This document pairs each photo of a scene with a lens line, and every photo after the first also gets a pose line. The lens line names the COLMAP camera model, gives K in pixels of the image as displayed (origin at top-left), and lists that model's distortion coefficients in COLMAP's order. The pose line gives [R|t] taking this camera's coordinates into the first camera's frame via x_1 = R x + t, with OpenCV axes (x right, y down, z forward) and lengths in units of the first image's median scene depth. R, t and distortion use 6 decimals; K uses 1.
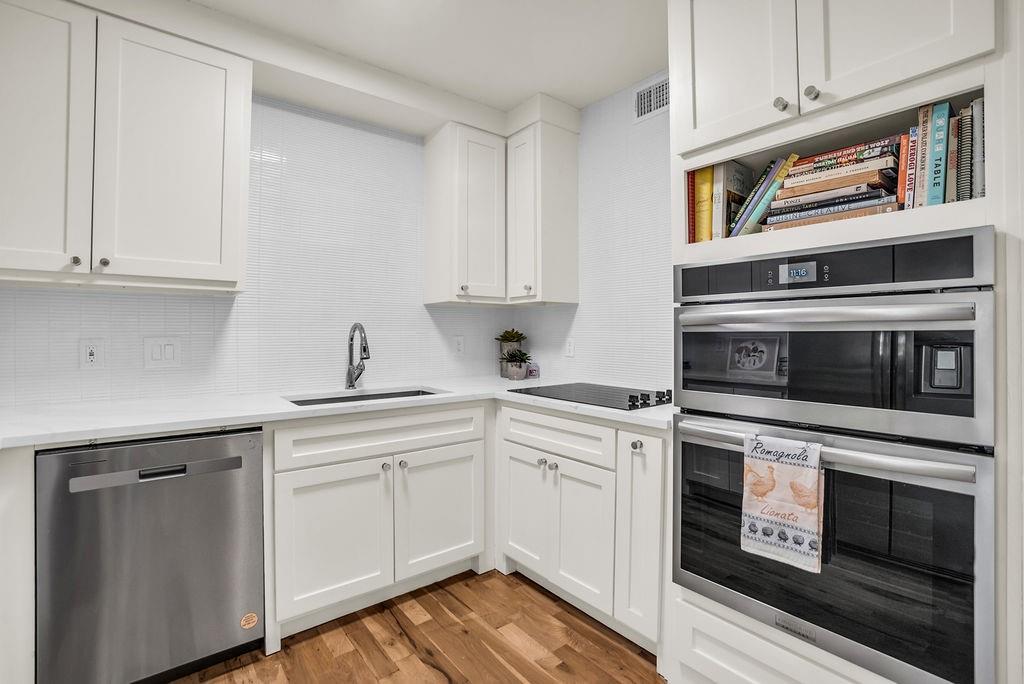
lens RADIAL K [[470.9, 0, 502.5], [0, 470.9, 333.1], [0, 0, 1]] dist [-0.024553, 0.008418]
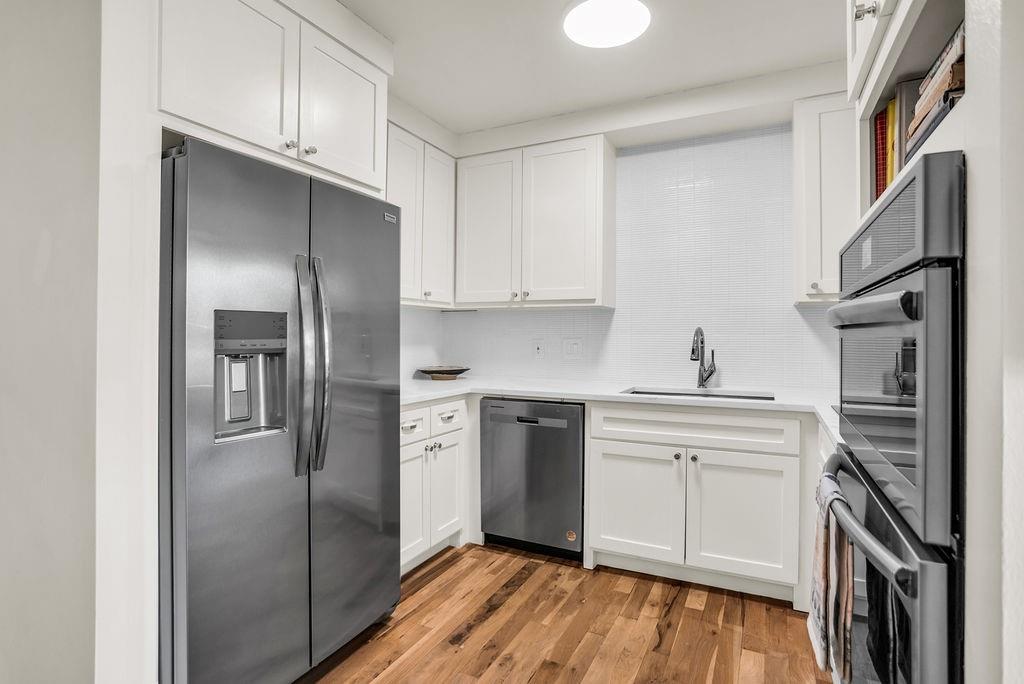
lens RADIAL K [[518.6, 0, 534.2], [0, 518.6, 335.0], [0, 0, 1]] dist [0.001180, -0.001139]
pose [[0.464539, 0.001667, -0.885551, 0.689761], [-0.003762, 0.999993, -0.000091, -0.002508], [0.885545, 0.003374, 0.464542, 0.124615]]
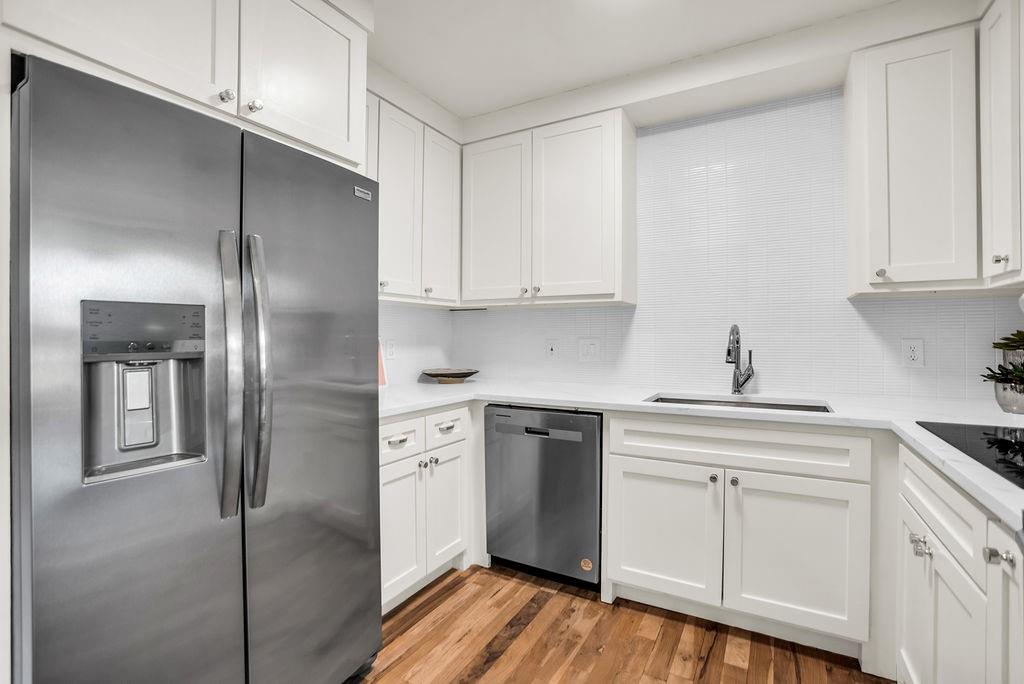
lens RADIAL K [[470.9, 0, 527.1], [0, 470.9, 336.9], [0, 0, 1]] dist [-0.024553, 0.008418]
pose [[0.404676, 0.001438, -0.914459, 0.457290], [0.001103, 0.999997, 0.002060, 0.000801], [0.914459, -0.001842, 0.404673, 0.284734]]
